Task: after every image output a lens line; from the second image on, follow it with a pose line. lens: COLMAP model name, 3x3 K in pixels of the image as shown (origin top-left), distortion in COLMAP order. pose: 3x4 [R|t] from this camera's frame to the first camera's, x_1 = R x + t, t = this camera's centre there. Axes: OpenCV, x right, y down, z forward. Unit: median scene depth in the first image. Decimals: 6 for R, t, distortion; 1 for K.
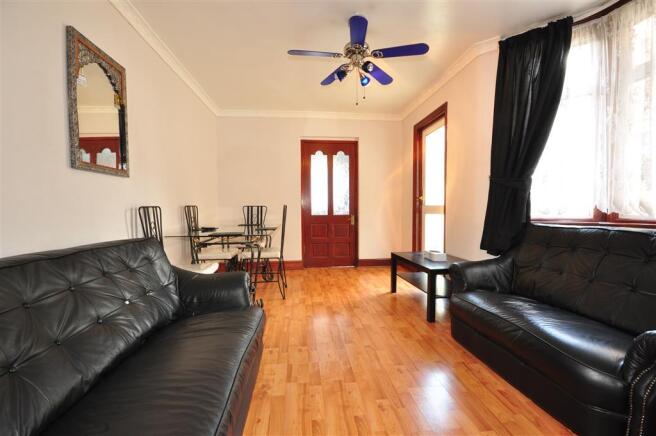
lens RADIAL K [[292.0, 0, 327.1], [0, 292.0, 219.1], [0, 0, 1]] dist [-0.001398, -0.003721]
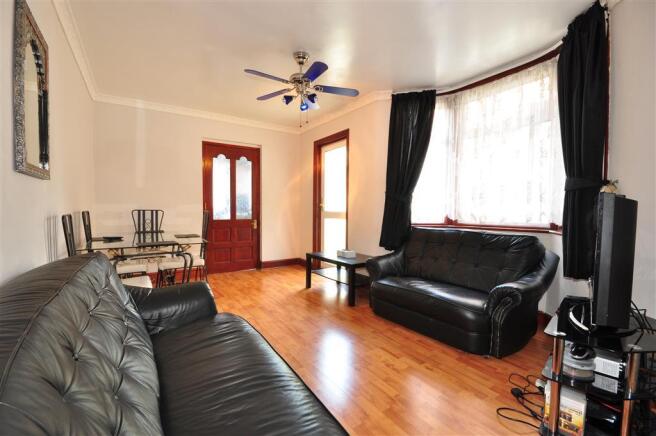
lens RADIAL K [[292.0, 0, 331.2], [0, 292.0, 219.1], [0, 0, 1]] dist [-0.001398, -0.003721]
pose [[0.882815, -0.004365, 0.469701, -0.301013], [0.005781, 0.999982, -0.001573, -0.021162], [-0.469686, 0.004104, 0.882824, -0.071730]]
